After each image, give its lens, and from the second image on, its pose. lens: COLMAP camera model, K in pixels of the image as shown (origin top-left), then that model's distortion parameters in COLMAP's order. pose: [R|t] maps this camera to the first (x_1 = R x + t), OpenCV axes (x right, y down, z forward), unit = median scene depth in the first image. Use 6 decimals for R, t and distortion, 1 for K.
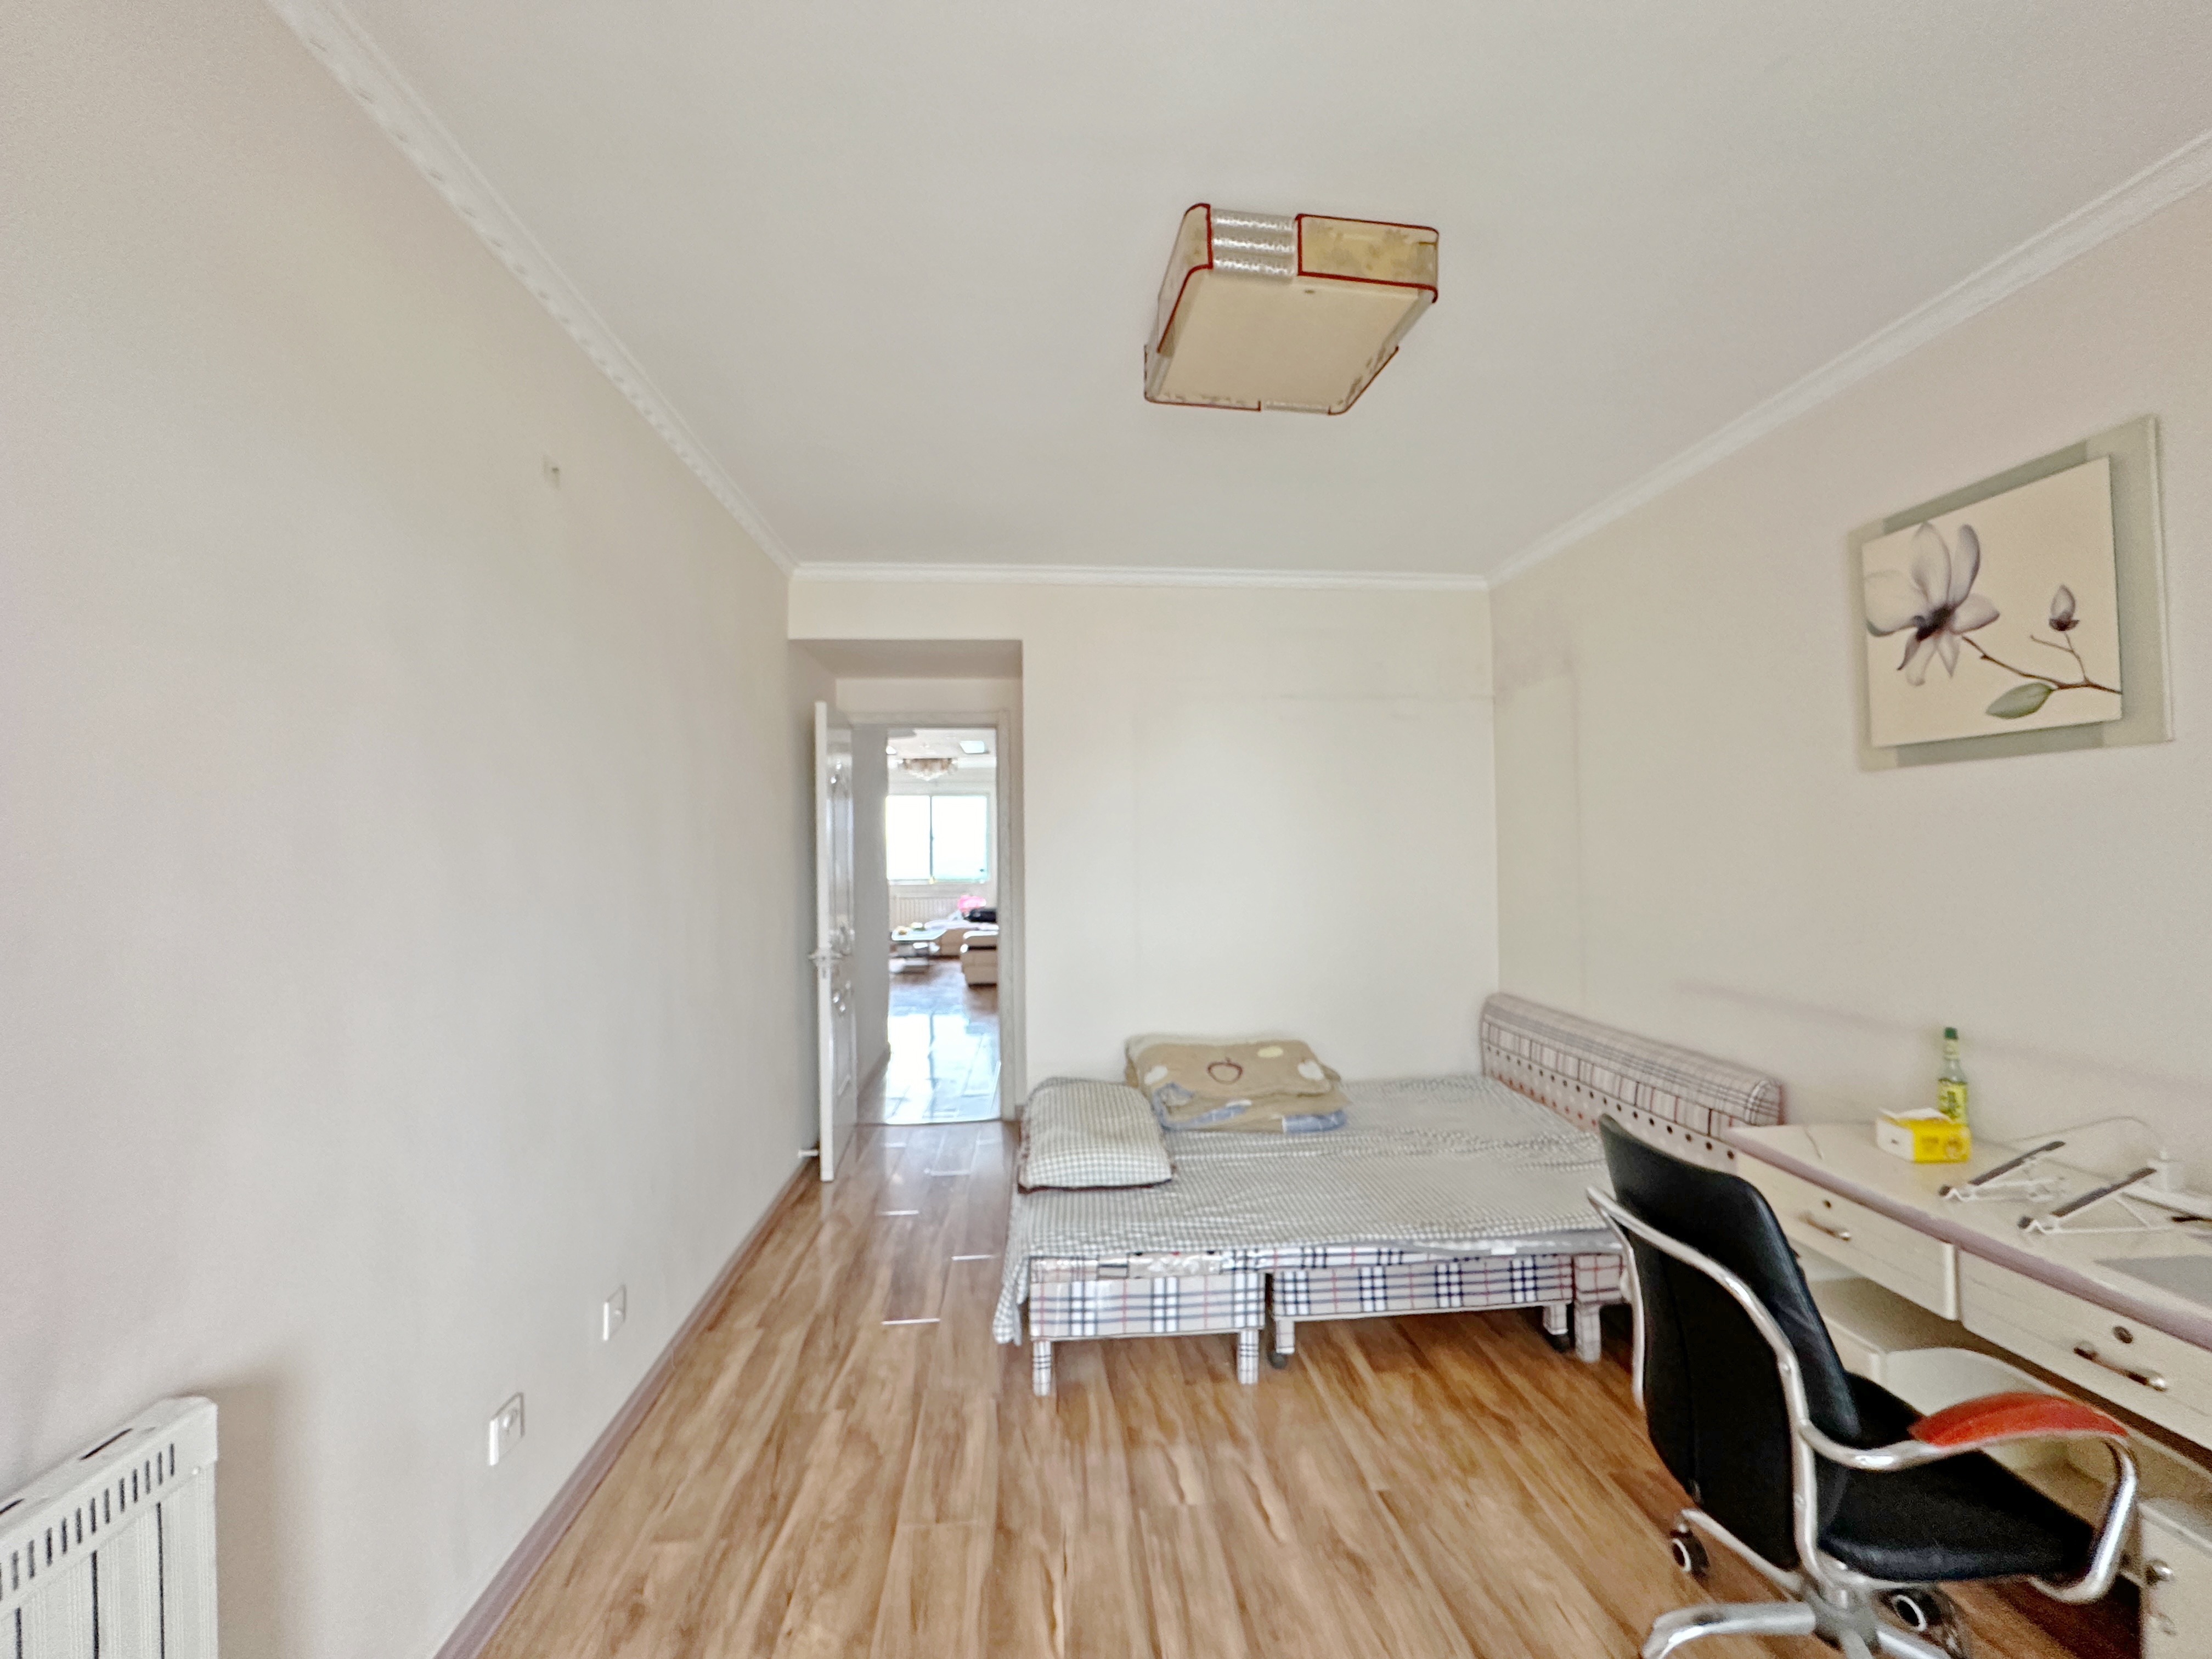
lens RADIAL K [[875.8, 0, 1105.8], [0, 875.8, 832.7], [0, 0, 1]] dist [0.000694, -0.000014]
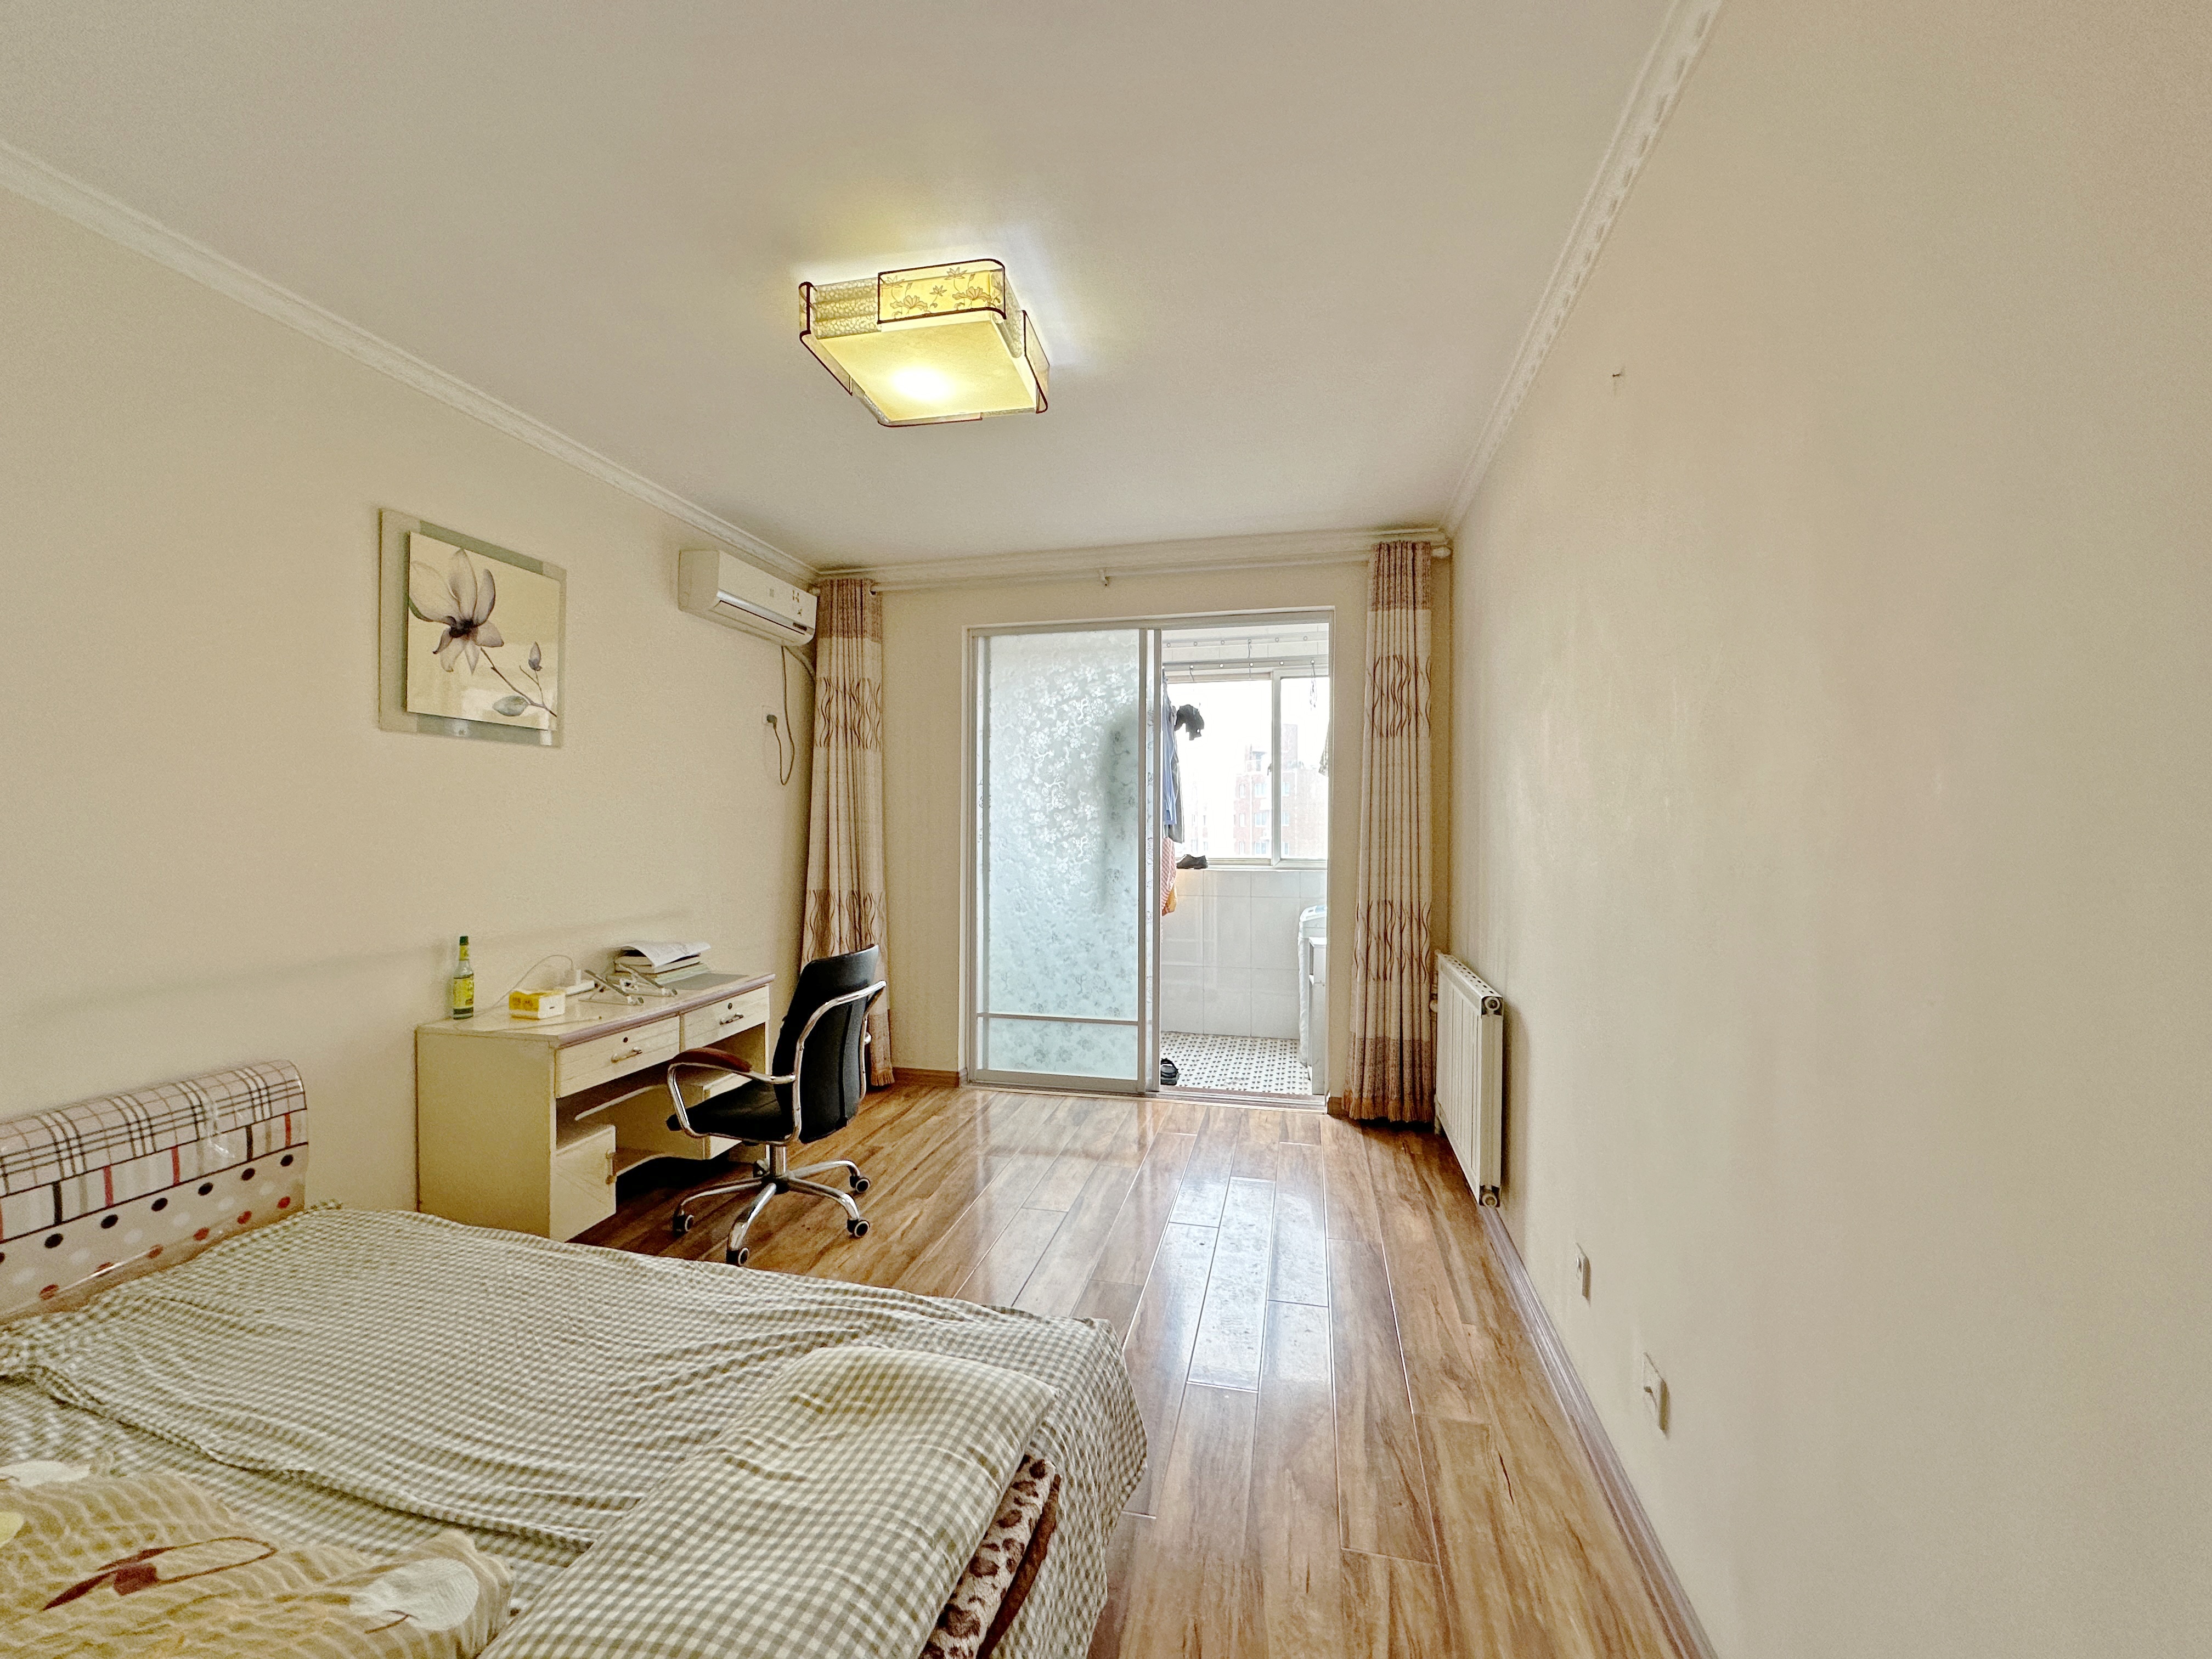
lens RADIAL K [[875.8, 0, 1103.3], [0, 875.8, 828.4], [0, 0, 1]] dist [0.000694, -0.000014]
pose [[-0.953634, 0.006191, 0.300905, -0.353659], [0.002038, 0.999898, -0.014113, 0.077993], [-0.300962, -0.012846, -0.953550, 1.936945]]
